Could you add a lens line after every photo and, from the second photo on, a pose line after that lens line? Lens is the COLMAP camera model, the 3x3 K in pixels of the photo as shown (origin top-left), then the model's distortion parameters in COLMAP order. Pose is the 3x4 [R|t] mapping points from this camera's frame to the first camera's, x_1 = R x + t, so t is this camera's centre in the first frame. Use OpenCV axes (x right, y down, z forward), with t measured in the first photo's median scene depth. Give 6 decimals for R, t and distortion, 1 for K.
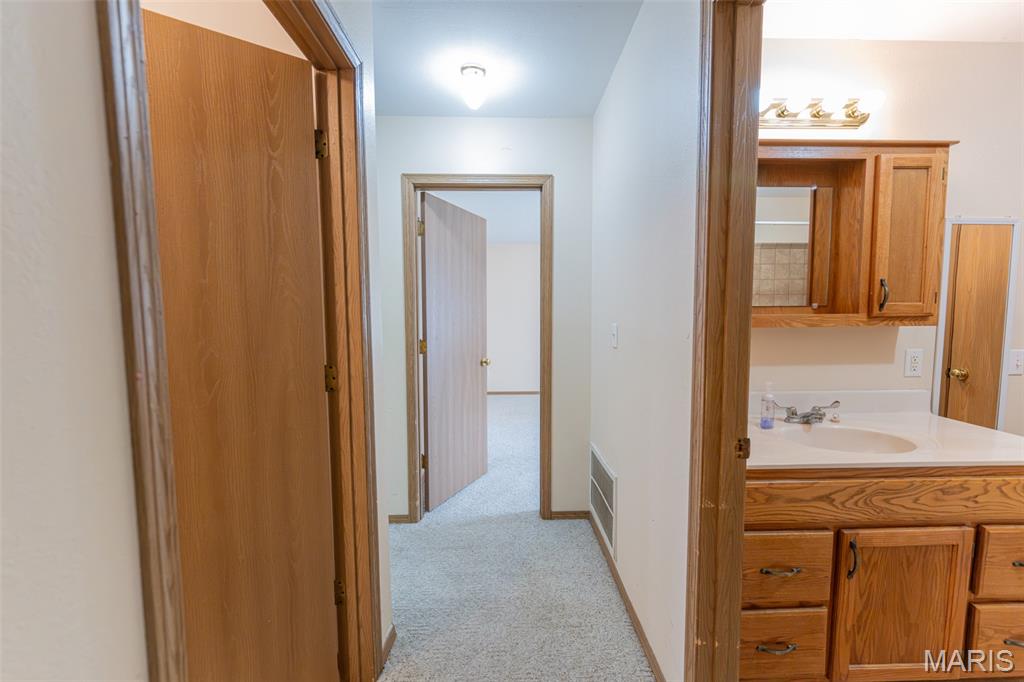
lens RADIAL K [[397.5, 0, 517.2], [0, 397.5, 345.9], [0, 0, 1]] dist [-0.000824, -0.000131]
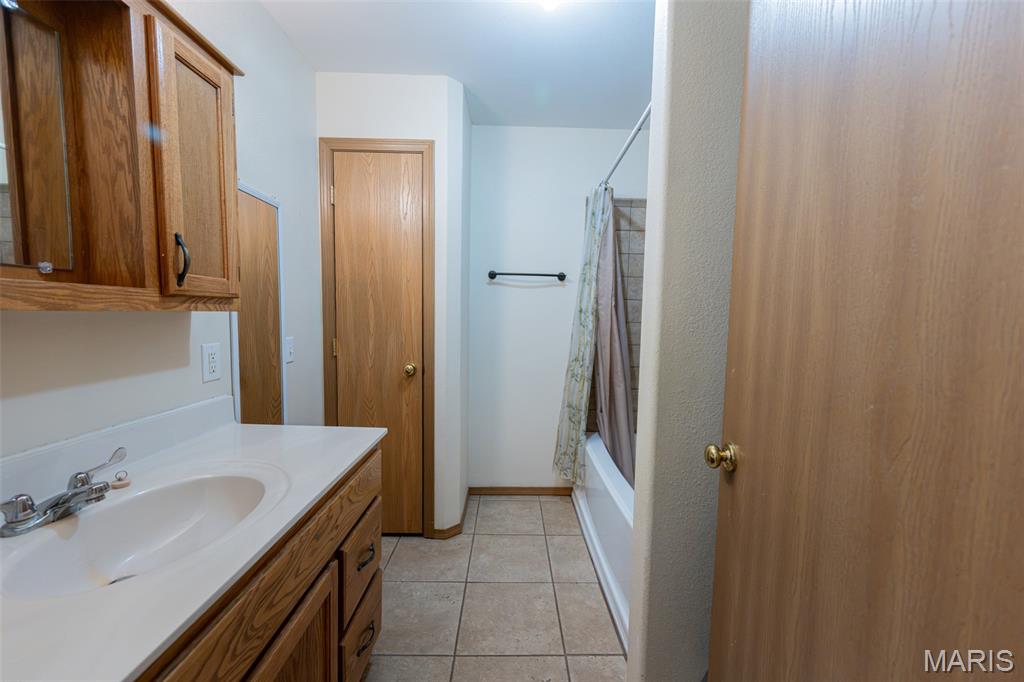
lens RADIAL K [[397.5, 0, 517.2], [0, 397.5, 345.9], [0, 0, 1]] dist [-0.000824, -0.000131]
pose [[-0.003696, -0.072105, 0.997390, 0.290711], [0.050783, 0.996097, 0.072199, -0.013078], [-0.998703, 0.050917, -0.000020, 0.482624]]
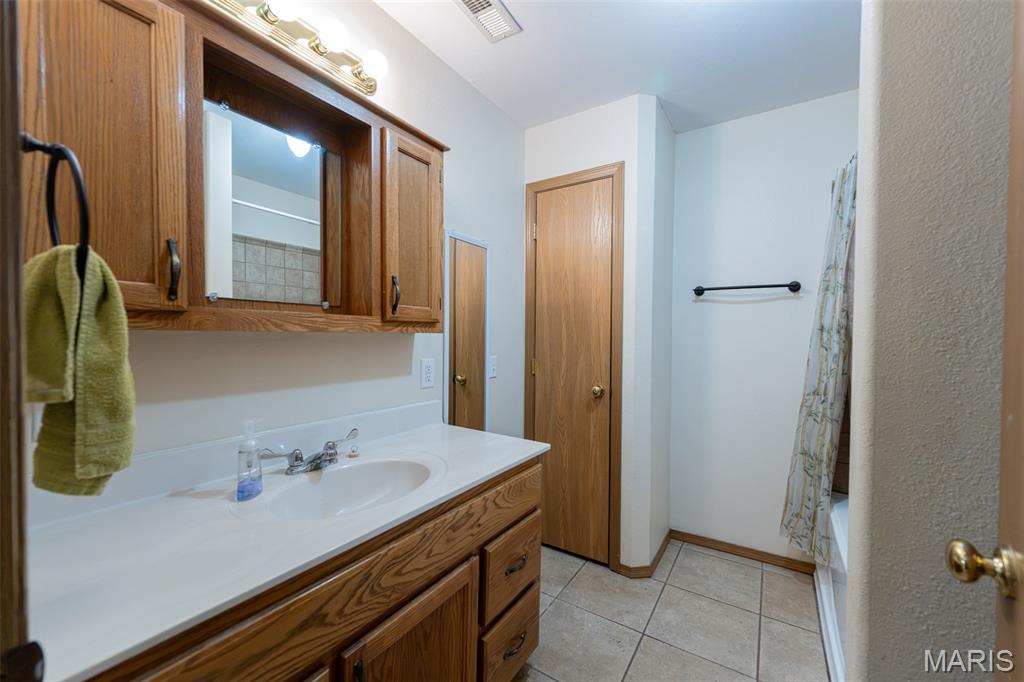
lens RADIAL K [[397.5, 0, 517.2], [0, 397.5, 345.9], [0, 0, 1]] dist [-0.000824, -0.000131]
pose [[0.555869, -0.007849, 0.831233, 0.364232], [0.046690, 0.998672, -0.021792, 0.009673], [-0.829957, 0.050924, 0.555497, 0.322960]]
